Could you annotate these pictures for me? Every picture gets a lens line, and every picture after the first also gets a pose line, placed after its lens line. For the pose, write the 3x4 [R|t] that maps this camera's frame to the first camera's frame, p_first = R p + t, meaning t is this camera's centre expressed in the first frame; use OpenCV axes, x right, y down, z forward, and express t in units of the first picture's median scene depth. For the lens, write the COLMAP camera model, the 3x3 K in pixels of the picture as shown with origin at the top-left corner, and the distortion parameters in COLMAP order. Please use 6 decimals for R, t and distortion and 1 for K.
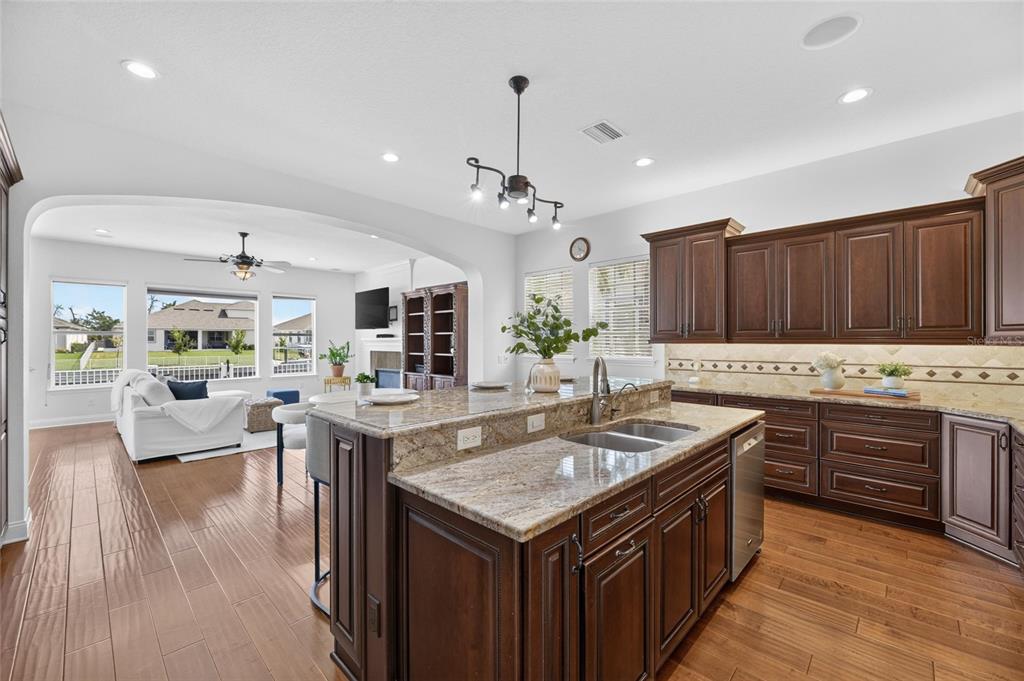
lens RADIAL K [[410.6, 0, 521.8], [0, 410.6, 342.8], [0, 0, 1]] dist [-0.001278, 0.000070]
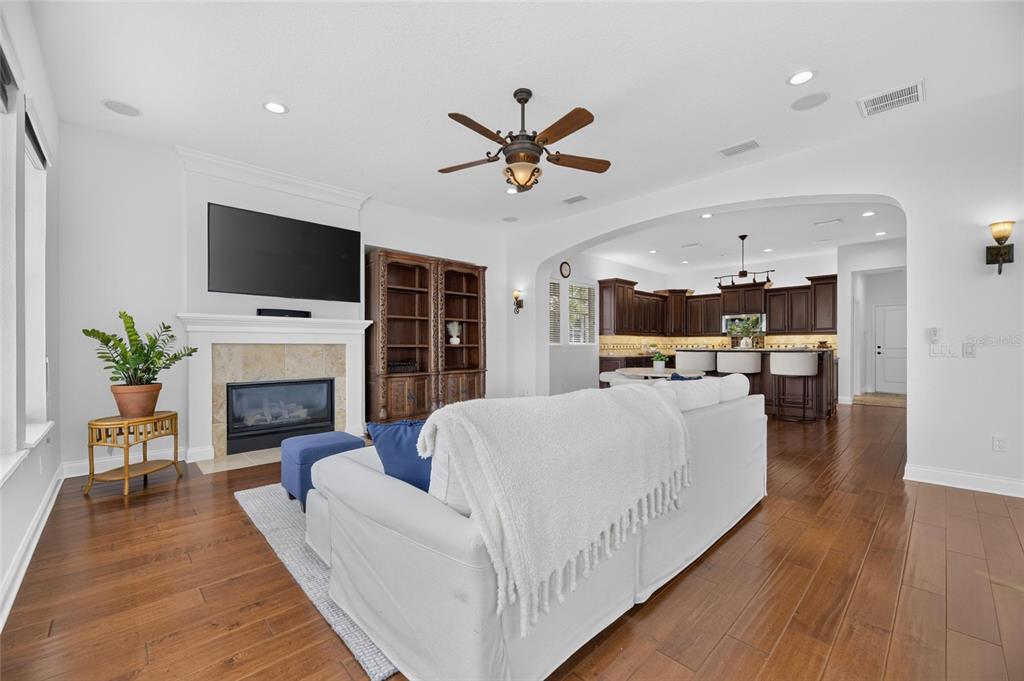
lens RADIAL K [[410.6, 0, 515.2], [0, 410.6, 344.5], [0, 0, 1]] dist [-0.001278, 0.000070]
pose [[0.048961, 0.001172, 0.998800, -1.681194], [0.003101, 0.999994, -0.001325, 0.047499], [-0.998796, 0.003162, 0.048957, 1.425027]]
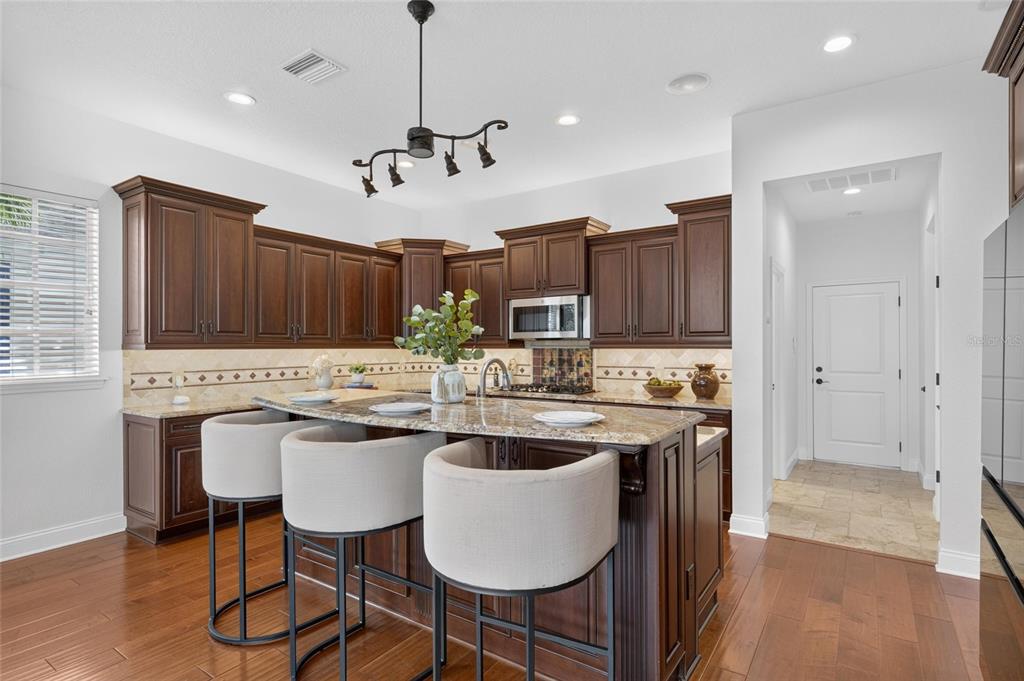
lens RADIAL K [[522.5, 0, 516.2], [0, 522.5, 341.1], [0, 0, 1]] dist [-0.004059, -0.000126]
pose [[-0.165768, 0.008905, 0.986124, -0.602541], [0.004441, 0.999956, -0.008284, -0.002528], [-0.986155, 0.003006, -0.165801, 0.592339]]
